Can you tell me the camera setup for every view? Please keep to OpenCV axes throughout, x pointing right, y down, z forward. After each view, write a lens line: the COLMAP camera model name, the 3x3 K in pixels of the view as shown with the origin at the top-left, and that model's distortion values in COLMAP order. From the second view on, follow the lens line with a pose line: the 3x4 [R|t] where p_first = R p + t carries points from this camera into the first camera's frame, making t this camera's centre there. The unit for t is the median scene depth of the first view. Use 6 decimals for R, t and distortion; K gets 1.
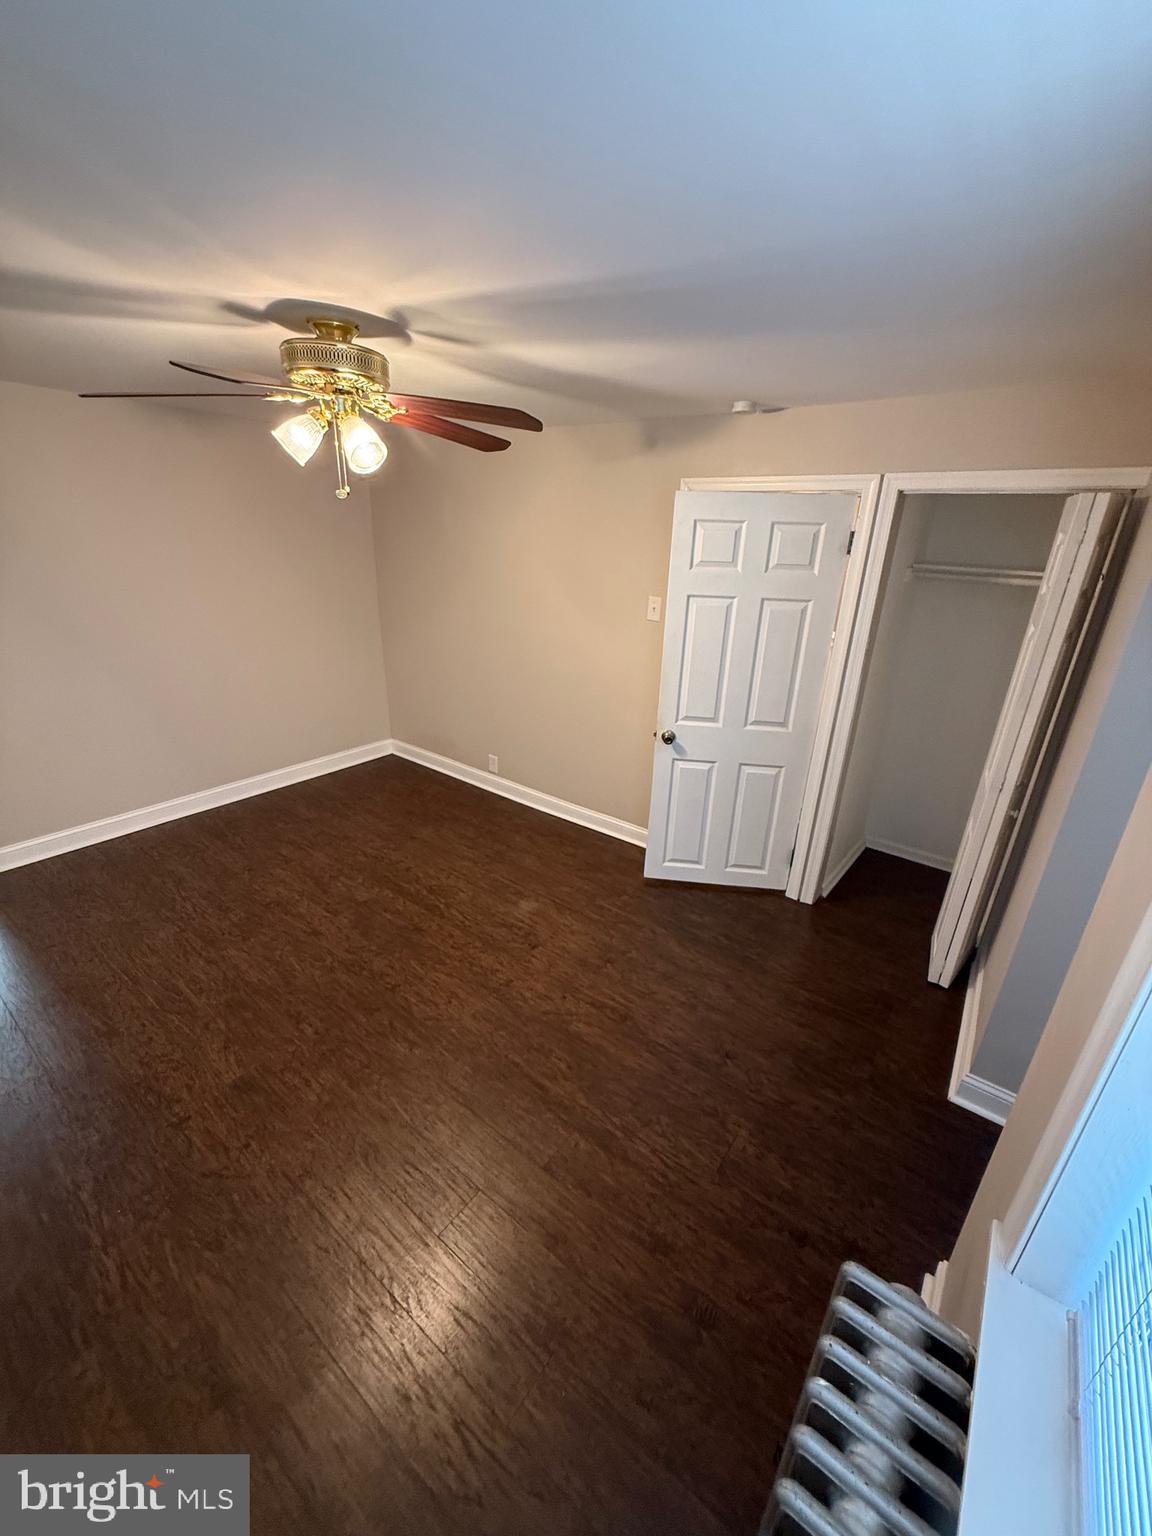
lens RADIAL K [[608.8, 0, 573.1], [0, 608.8, 764.3], [0, 0, 1]] dist [-0.011720, 0.001735]
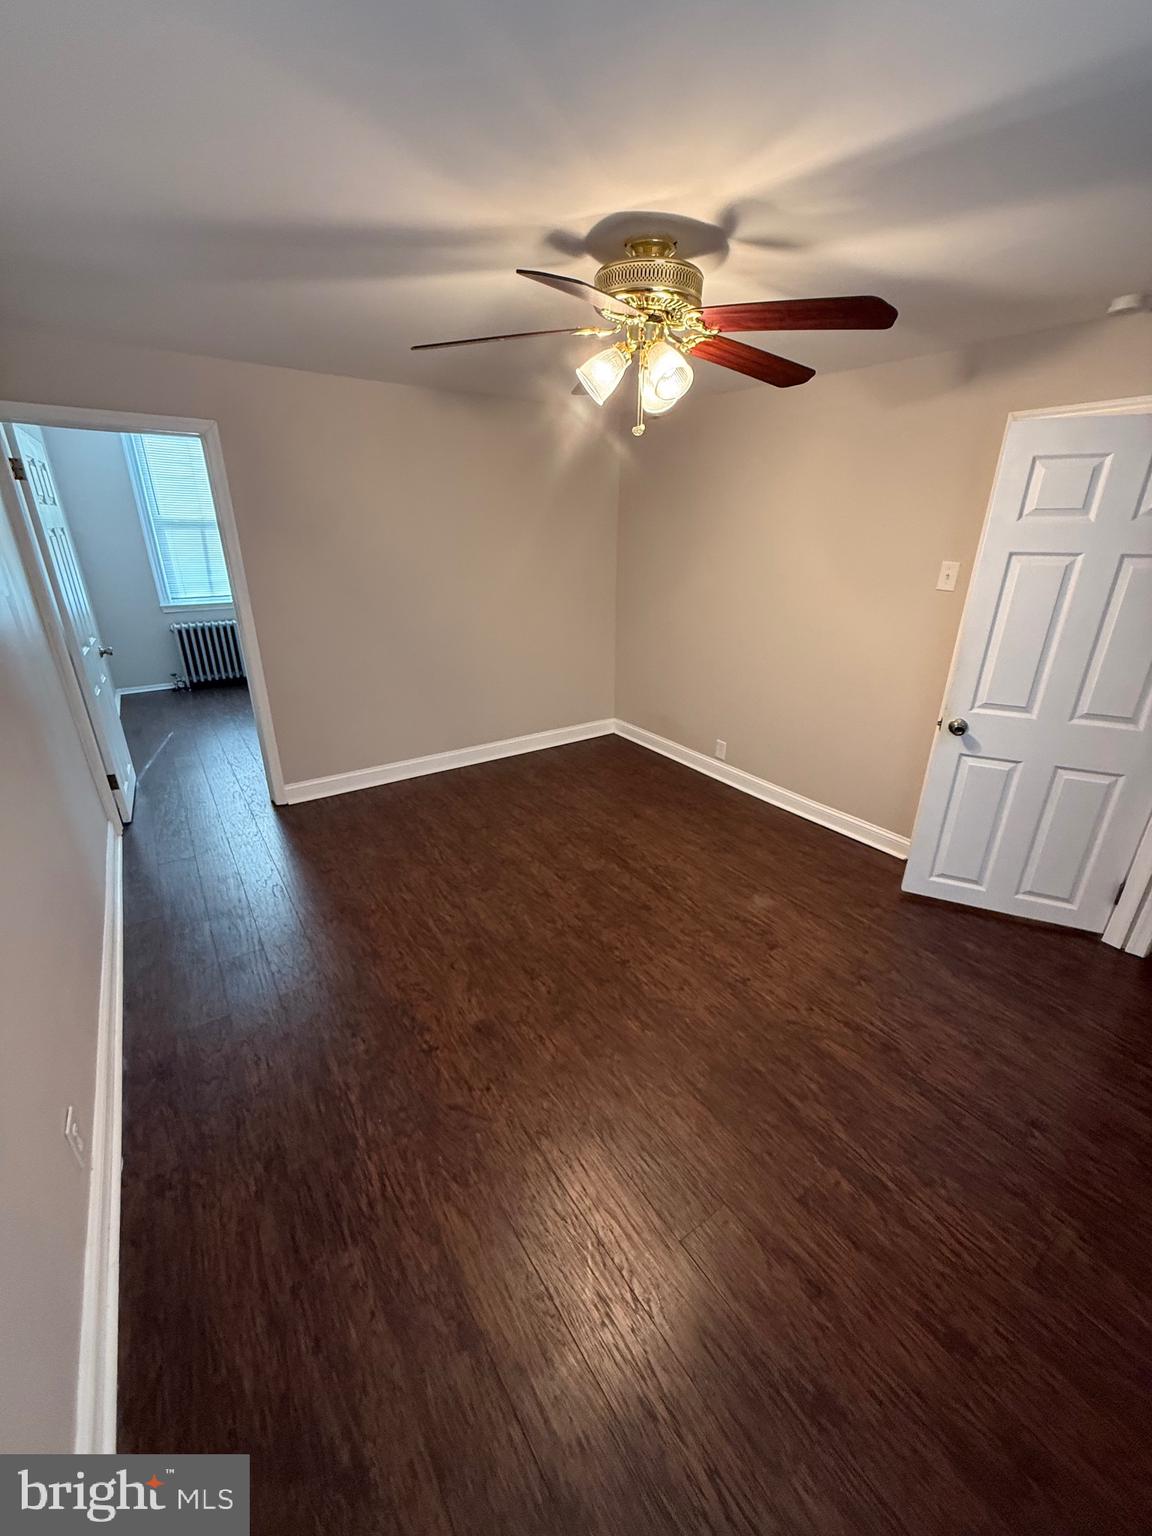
lens RADIAL K [[608.8, 0, 571.7], [0, 608.8, 764.3], [0, 0, 1]] dist [-0.011720, 0.001735]
pose [[0.946296, 0.087337, -0.311281, -0.119752], [-0.085371, 0.996149, 0.019963, 0.050708], [0.311826, 0.007683, 0.950108, 0.065622]]
